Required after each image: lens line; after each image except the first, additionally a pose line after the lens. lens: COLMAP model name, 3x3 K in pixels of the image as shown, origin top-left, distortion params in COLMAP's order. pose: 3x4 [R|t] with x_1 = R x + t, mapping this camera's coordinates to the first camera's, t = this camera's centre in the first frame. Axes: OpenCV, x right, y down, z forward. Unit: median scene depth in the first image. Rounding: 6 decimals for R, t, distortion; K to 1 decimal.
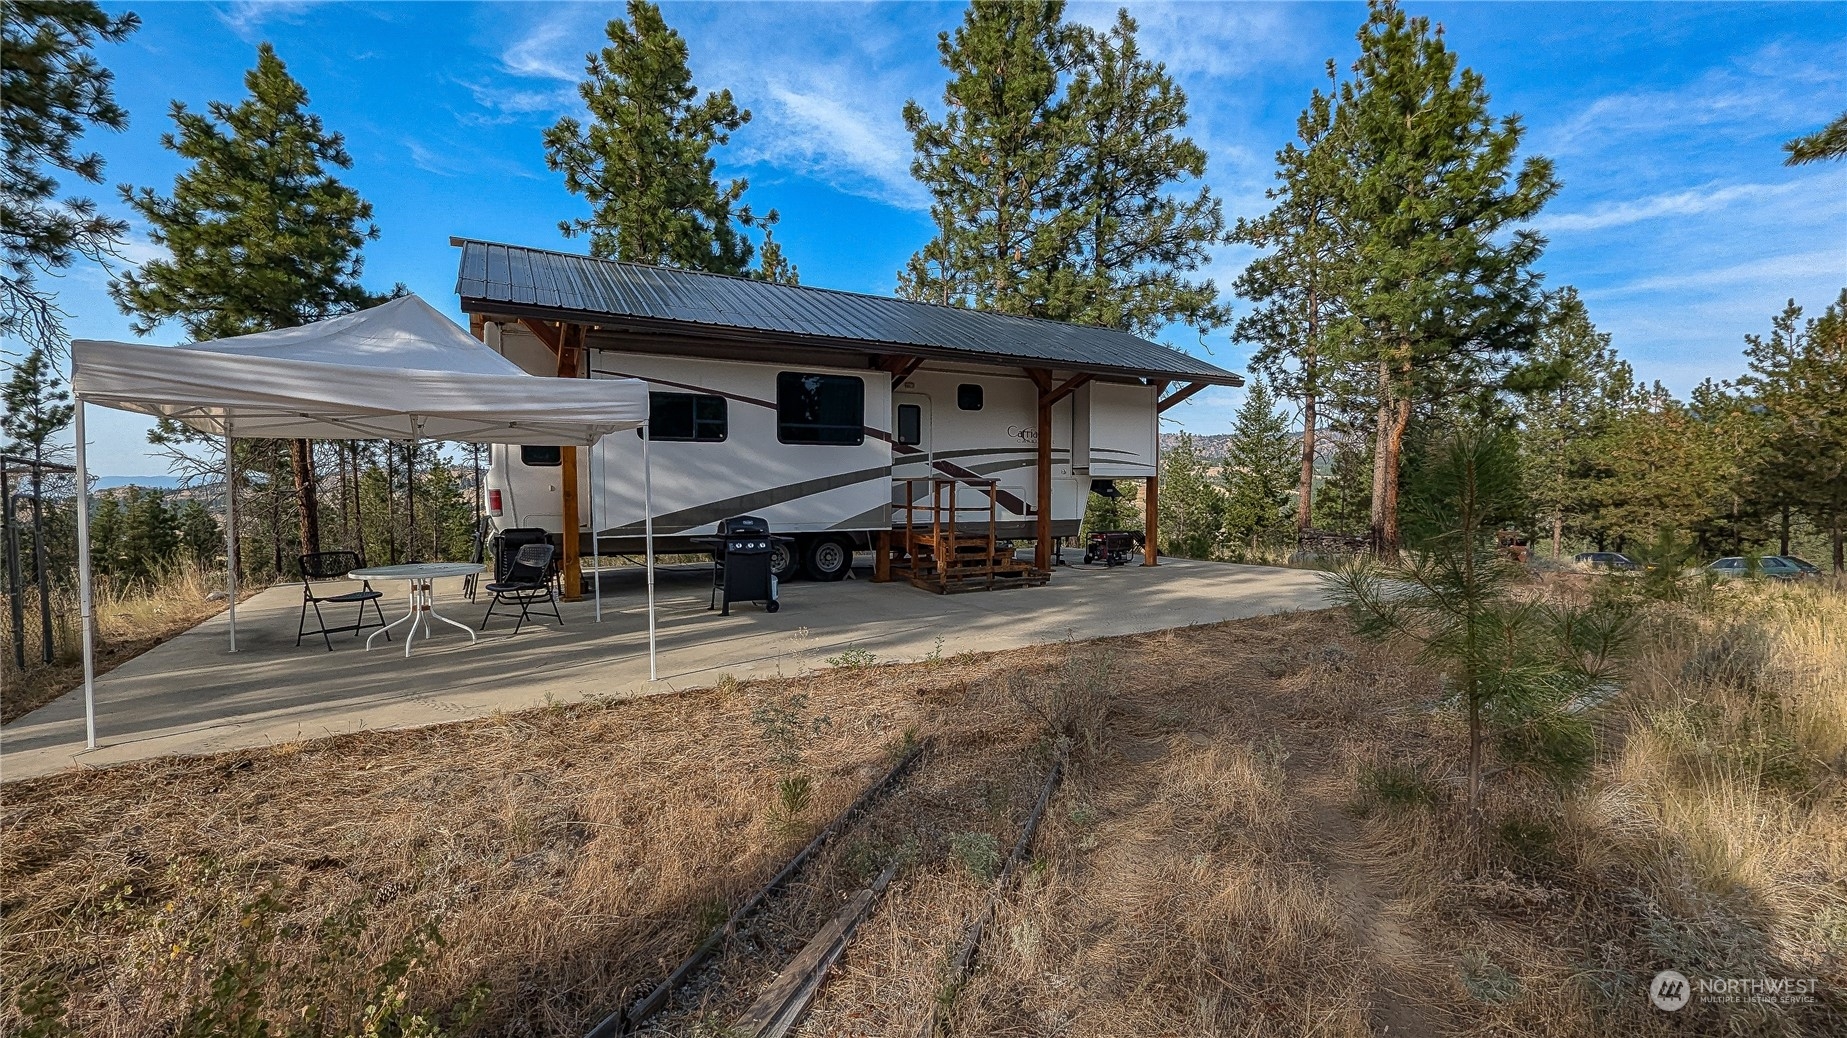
lens RADIAL K [[740.4, 0, 923.5], [0, 740.4, 519.0], [0, 0, 1]] dist [-0.000224, 0.000011]
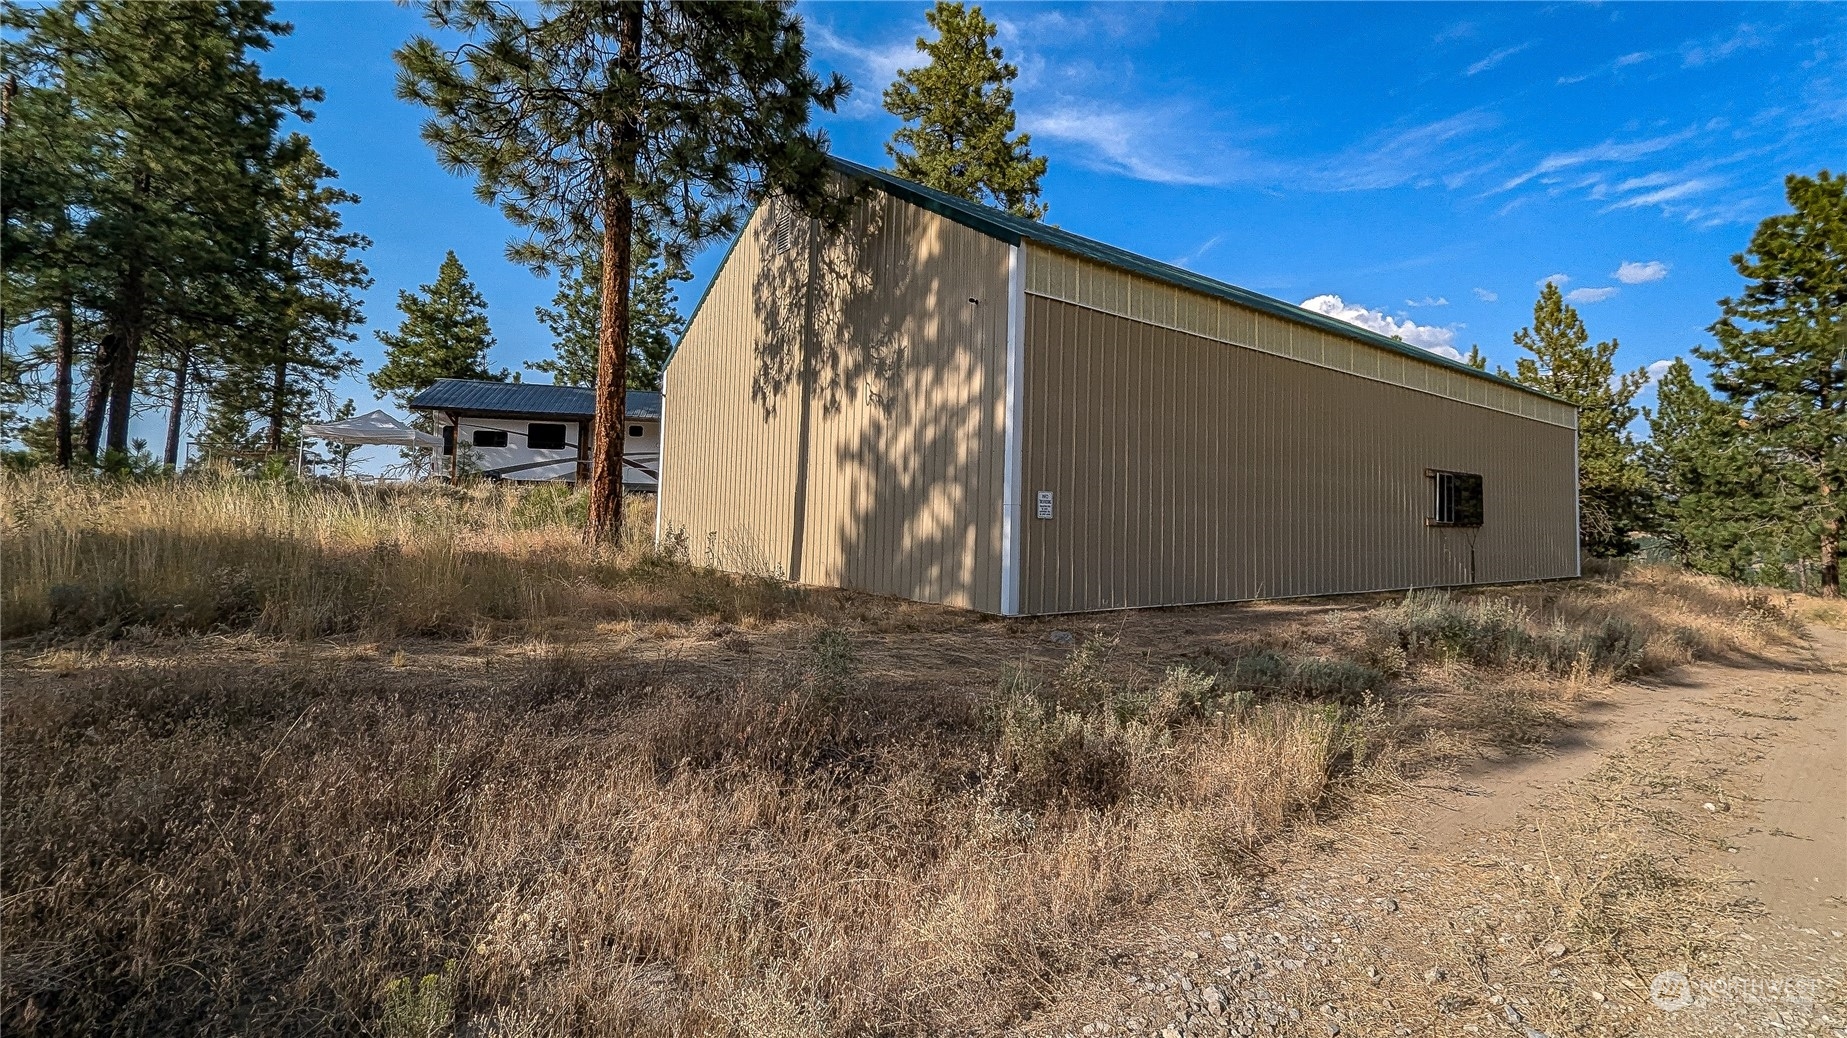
lens RADIAL K [[702.4, 0, 925.1], [0, 702.4, 464.9], [0, 0, 1]] dist [0.000242, 0.000030]
pose [[0.981318, 0.008886, -0.192190, 1.451575], [-0.029307, 0.994179, -0.103676, 0.155202], [0.190150, 0.107372, 0.975866, -1.057365]]
